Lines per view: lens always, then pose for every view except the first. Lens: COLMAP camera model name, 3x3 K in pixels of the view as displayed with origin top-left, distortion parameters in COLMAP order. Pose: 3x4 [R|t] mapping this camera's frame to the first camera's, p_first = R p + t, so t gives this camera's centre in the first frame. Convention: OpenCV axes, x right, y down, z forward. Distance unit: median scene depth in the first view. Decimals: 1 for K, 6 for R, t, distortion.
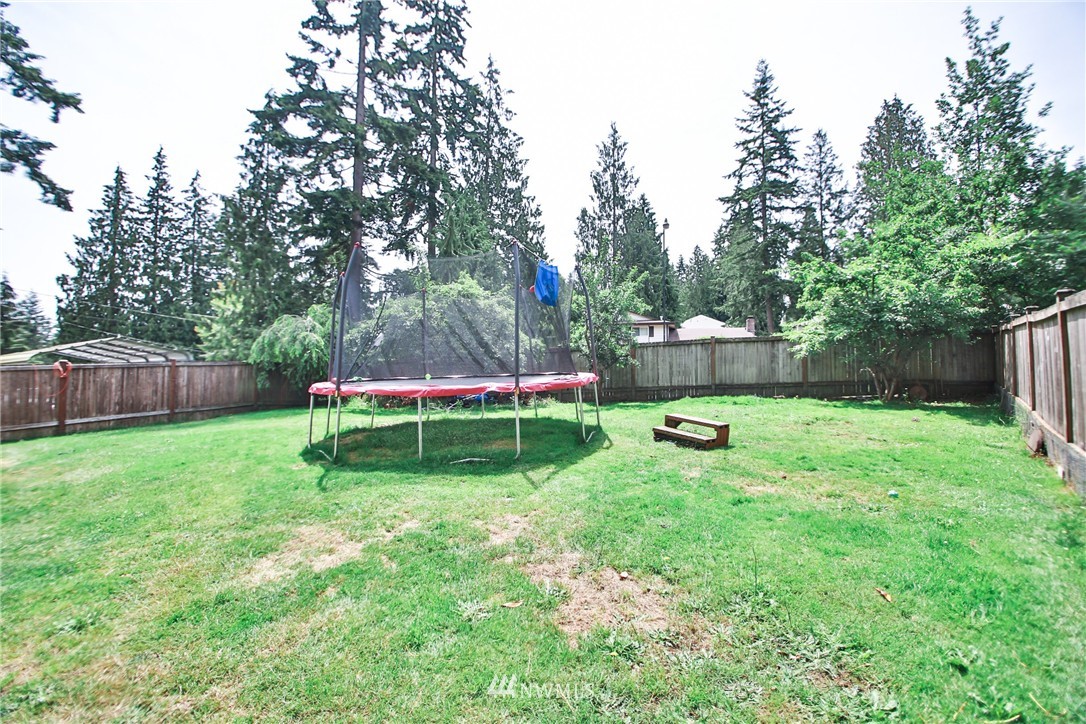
lens RADIAL K [[434.7, 0, 543.0], [0, 434.7, 362.0], [0, 0, 1]] dist [-0.046361, -0.000088]
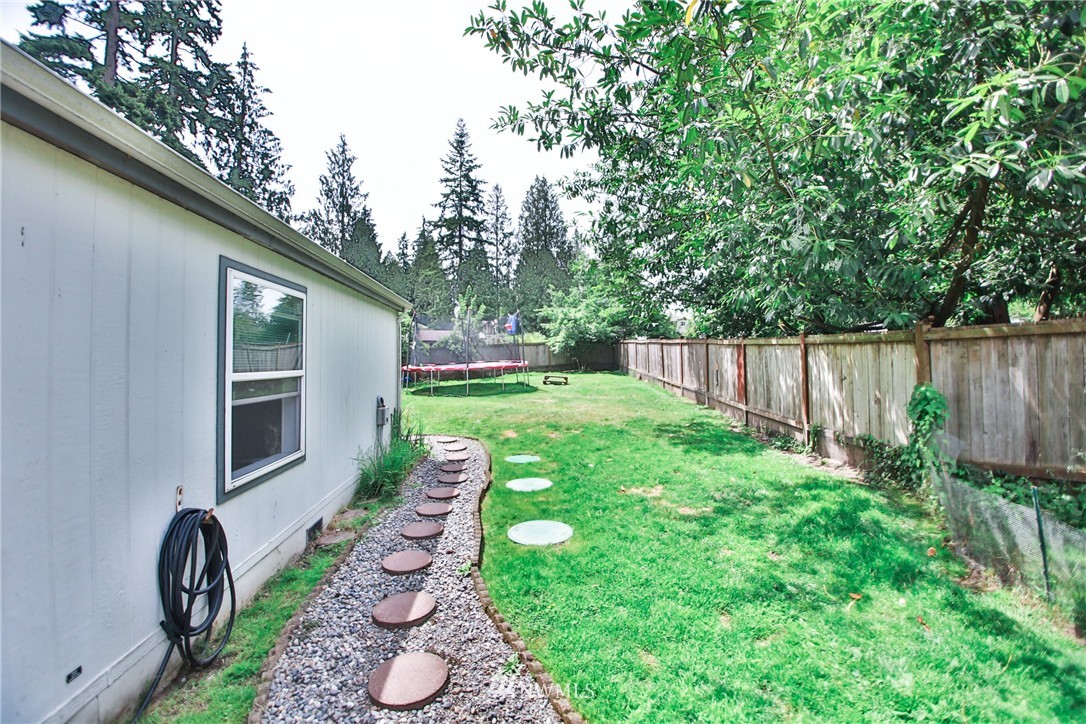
lens RADIAL K [[434.7, 0, 543.0], [0, 434.7, 362.0], [0, 0, 1]] dist [-0.046361, -0.000088]
pose [[0.729794, -0.013909, 0.683526, -0.196163], [0.006816, 0.999891, 0.013070, 0.001178], [-0.683634, -0.004879, 0.729809, -0.120004]]
